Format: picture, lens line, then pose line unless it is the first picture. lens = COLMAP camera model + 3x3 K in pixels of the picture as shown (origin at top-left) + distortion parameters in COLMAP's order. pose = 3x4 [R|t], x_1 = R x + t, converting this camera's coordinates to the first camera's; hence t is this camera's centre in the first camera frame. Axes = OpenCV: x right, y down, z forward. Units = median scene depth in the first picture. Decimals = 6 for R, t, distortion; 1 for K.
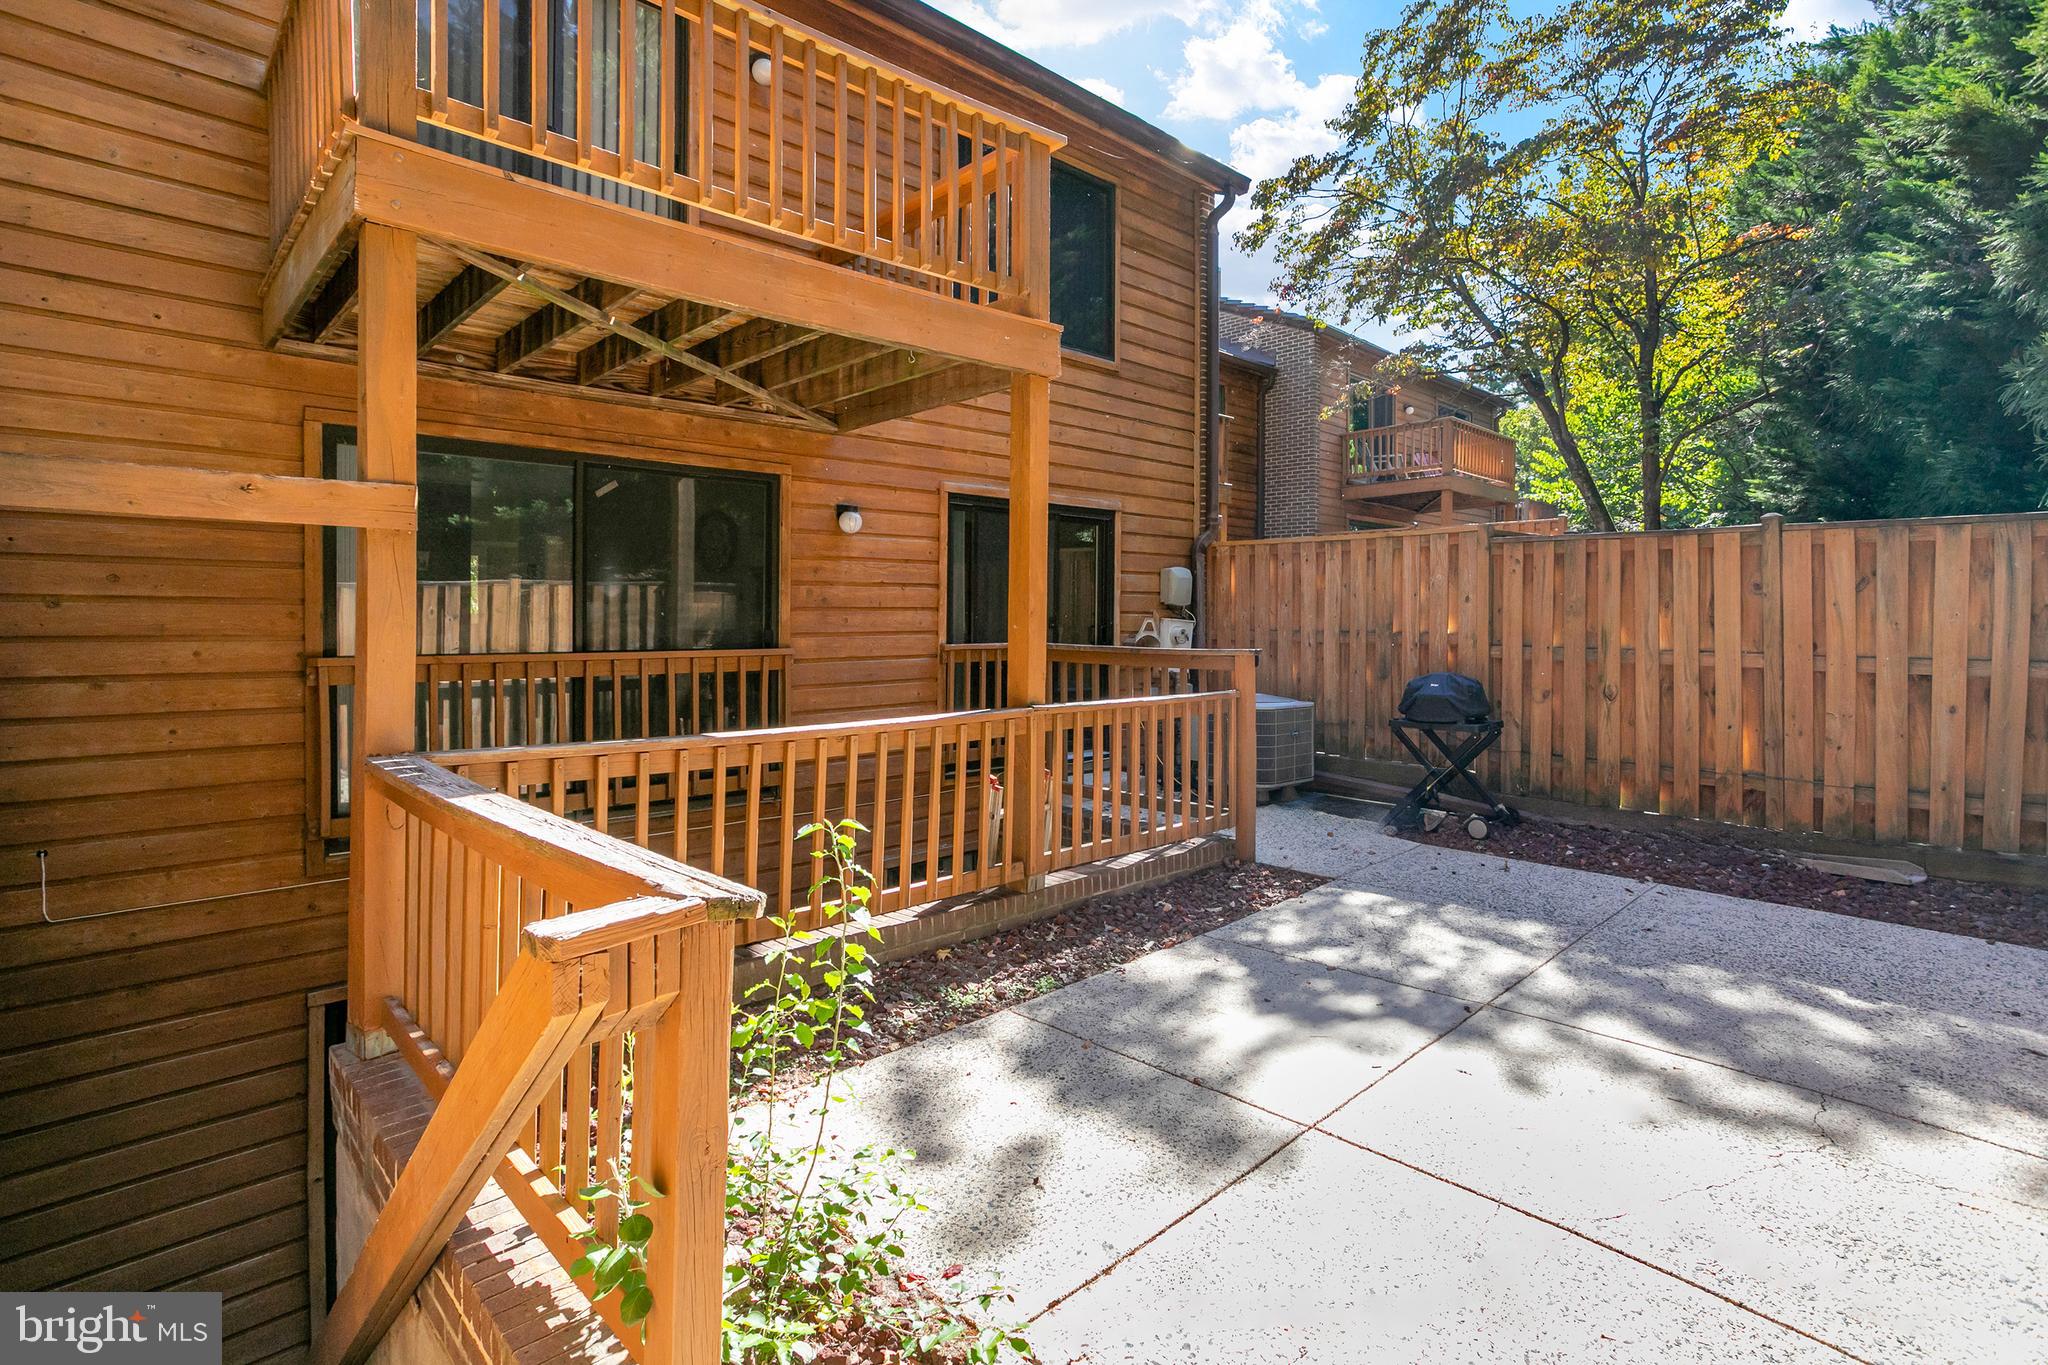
lens RADIAL K [[993.4, 0, 1021.8], [0, 993.4, 619.4], [0, 0, 1]] dist [-0.031205, 0.000035]
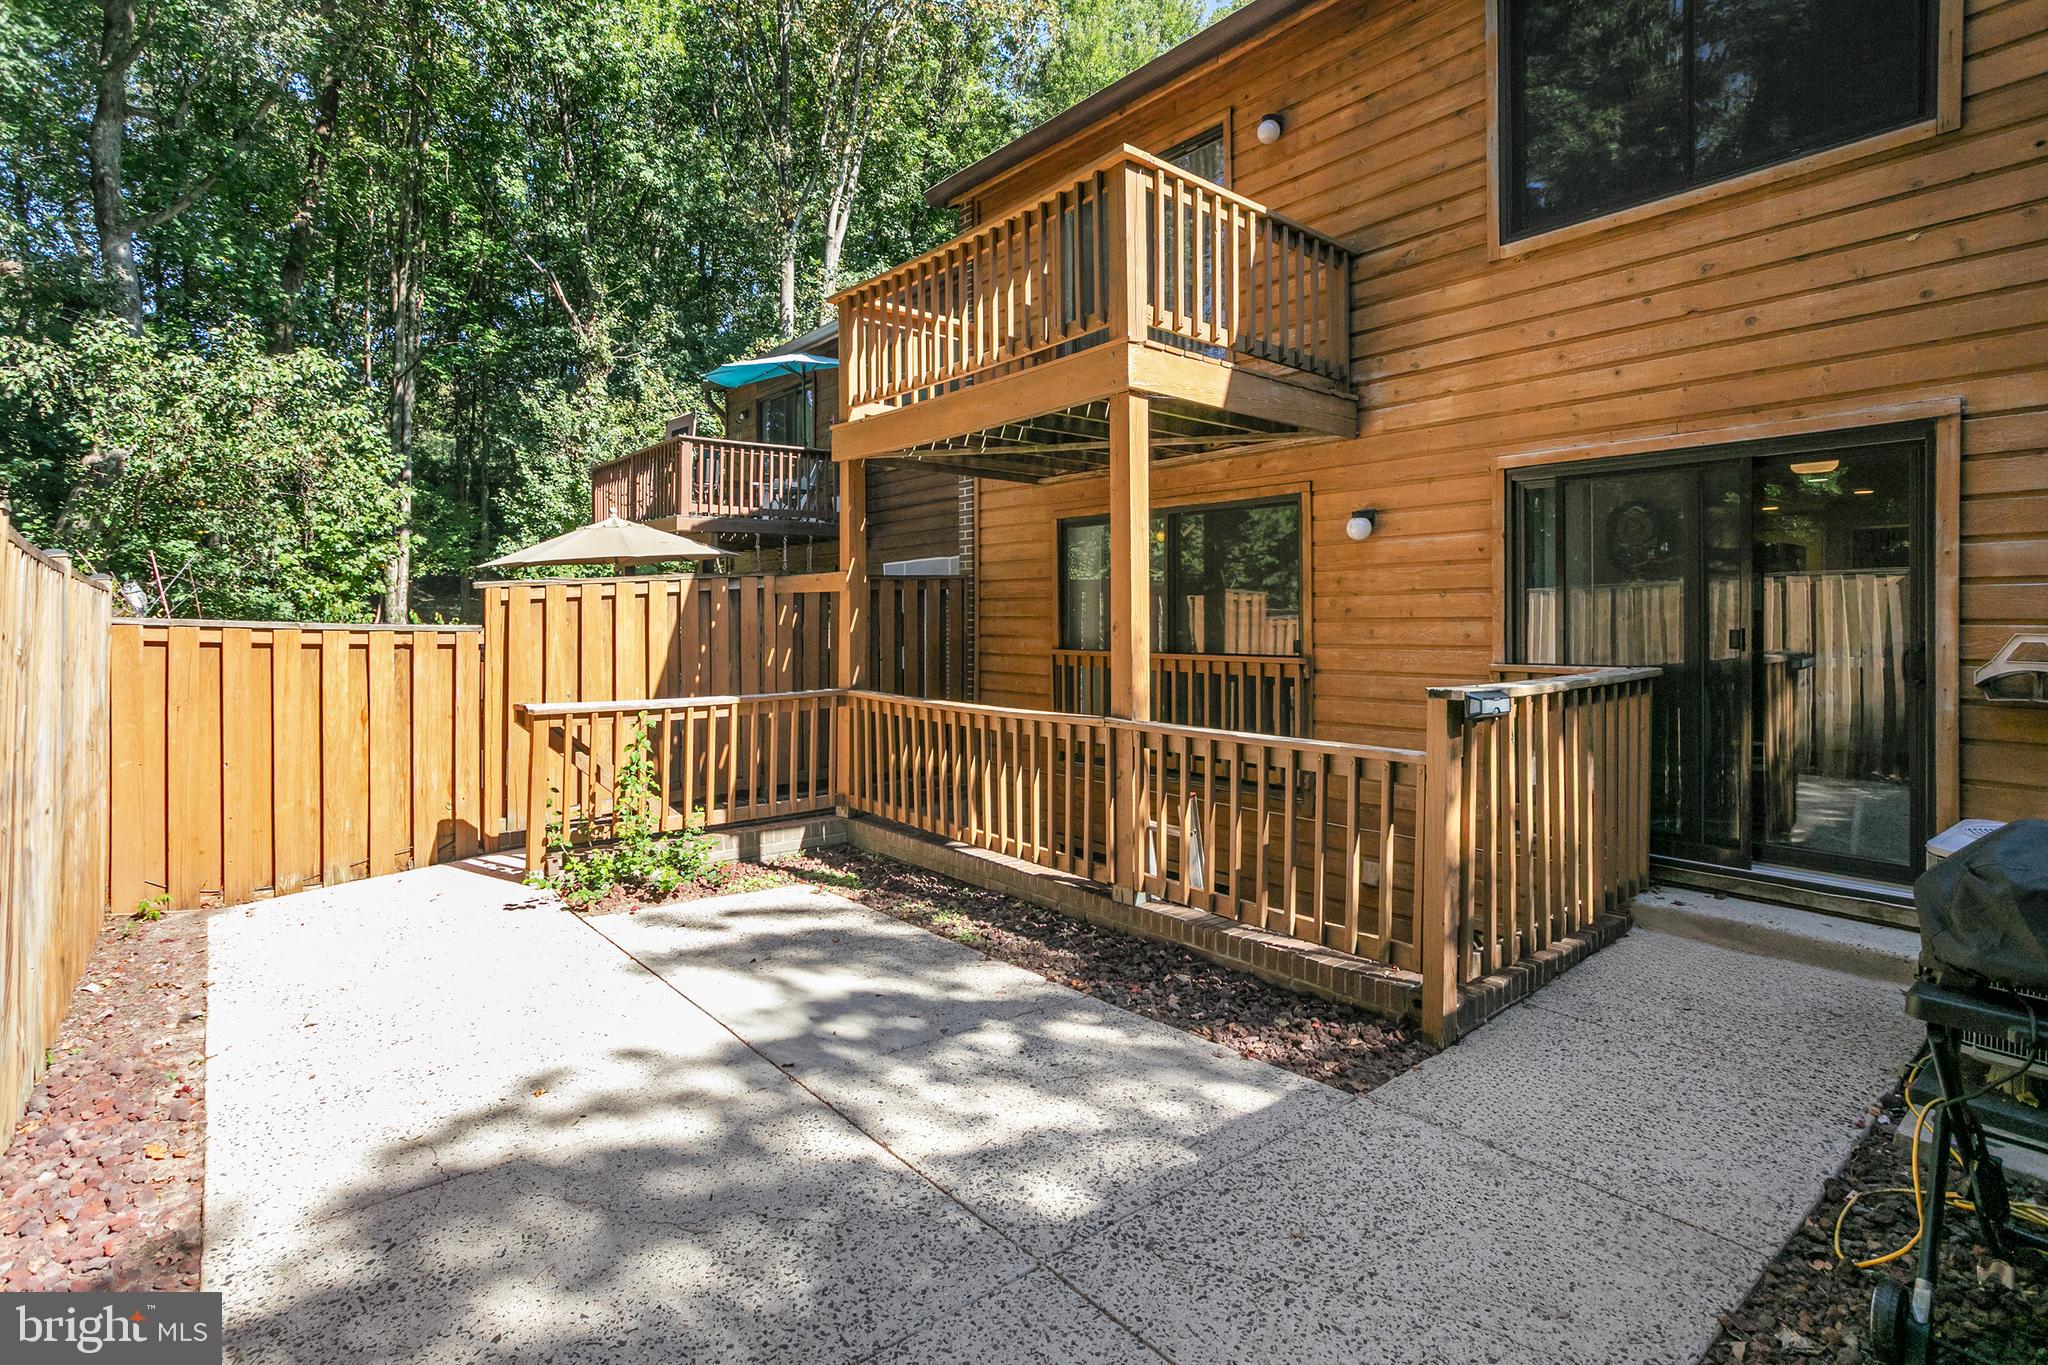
lens RADIAL K [[972.6, 0, 1023.9], [0, 972.6, 612.3], [0, 0, 1]] dist [-0.033767, -0.000045]
pose [[-0.054306, -0.003795, -0.998517, 1.352609], [0.009357, 0.999947, -0.004309, -0.029025], [0.998481, -0.009577, -0.054267, 1.273064]]
